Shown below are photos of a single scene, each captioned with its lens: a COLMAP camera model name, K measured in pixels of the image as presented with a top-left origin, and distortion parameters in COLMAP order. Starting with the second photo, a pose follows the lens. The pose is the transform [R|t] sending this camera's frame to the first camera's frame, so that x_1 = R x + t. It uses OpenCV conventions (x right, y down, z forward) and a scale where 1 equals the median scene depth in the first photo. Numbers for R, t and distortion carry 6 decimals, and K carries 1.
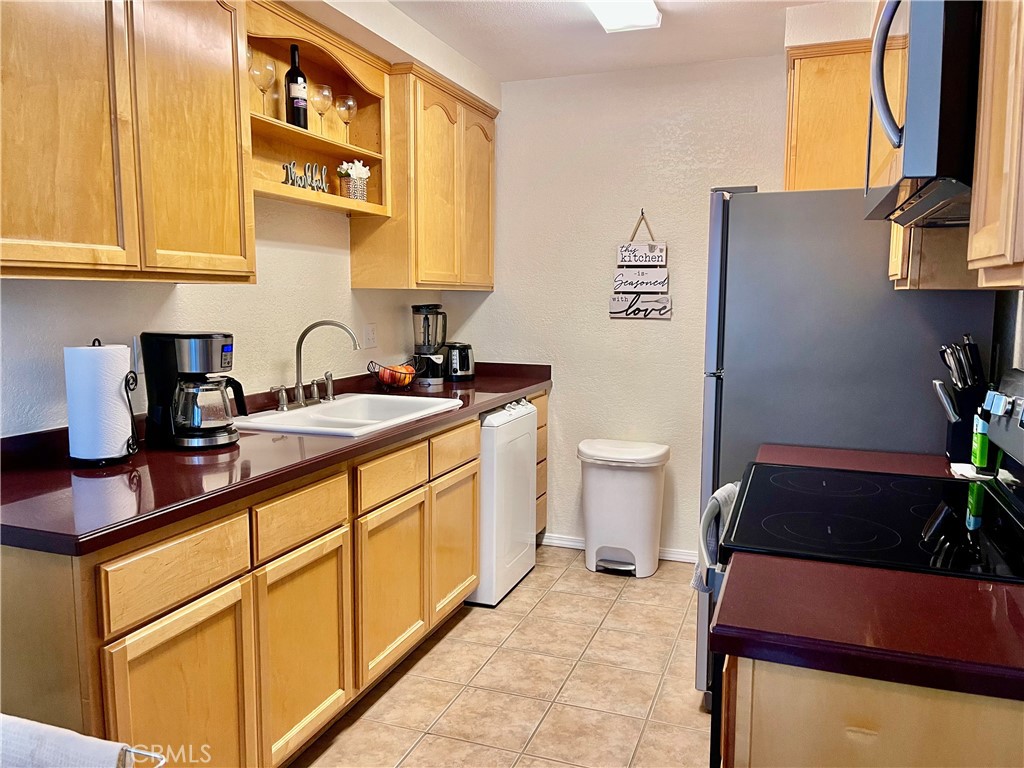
lens RADIAL K [[774.1, 0, 511.4], [0, 774.1, 387.8], [0, 0, 1]] dist [0.051587, -0.057493]
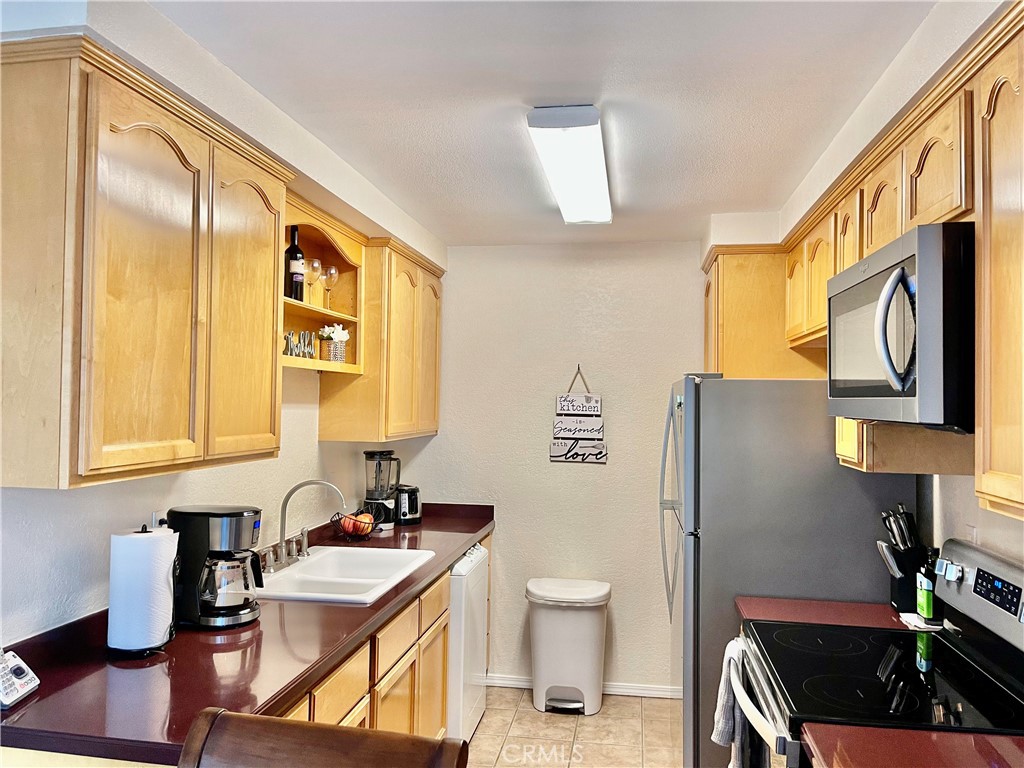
lens RADIAL K [[774.1, 0, 515.1], [0, 774.1, 382.7], [0, 0, 1]] dist [0.051587, -0.057493]
pose [[0.980409, 0.012290, 0.196587, -0.175326], [0.015408, 0.990208, -0.138748, -0.065301], [-0.196367, 0.139059, 0.970620, -0.067193]]
